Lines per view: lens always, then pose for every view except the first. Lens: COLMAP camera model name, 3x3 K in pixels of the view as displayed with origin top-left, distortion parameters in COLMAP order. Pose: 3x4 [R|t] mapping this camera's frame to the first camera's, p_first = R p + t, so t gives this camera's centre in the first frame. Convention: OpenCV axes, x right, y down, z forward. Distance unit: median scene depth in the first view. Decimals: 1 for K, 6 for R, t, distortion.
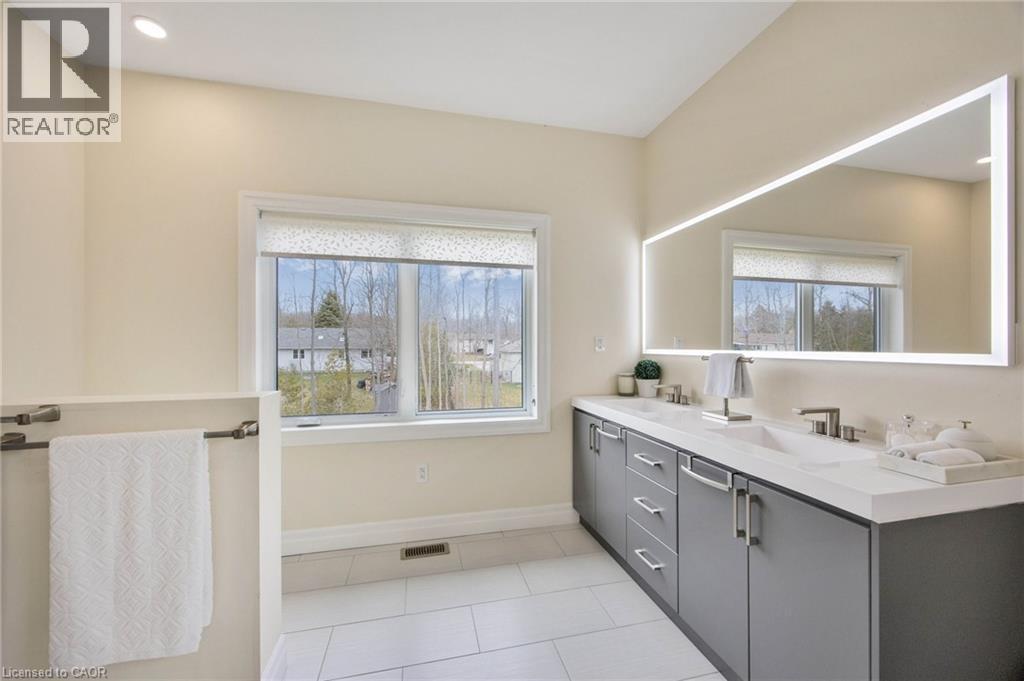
lens RADIAL K [[395.2, 0, 512.2], [0, 395.2, 350.0], [0, 0, 1]] dist [-0.000381, 0.000087]
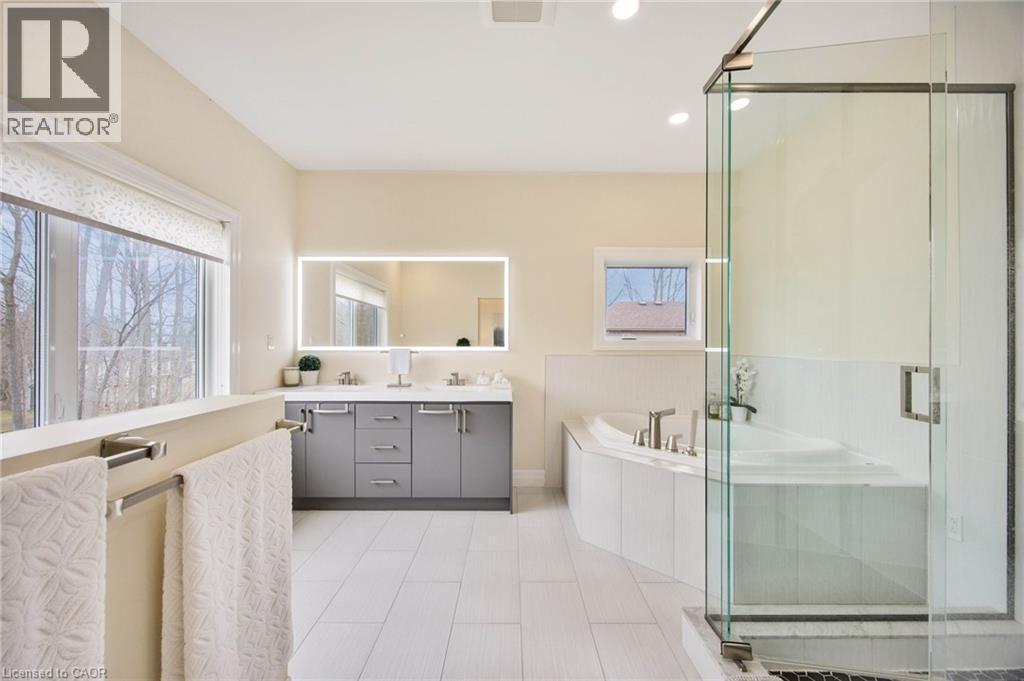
lens RADIAL K [[395.2, 0, 509.1], [0, 395.2, 343.7], [0, 0, 1]] dist [-0.000381, 0.000087]
pose [[0.232017, 0.004785, 0.972700, -0.748246], [0.005906, 0.999963, -0.006327, 0.000439], [-0.972694, 0.007213, 0.231980, 0.109557]]
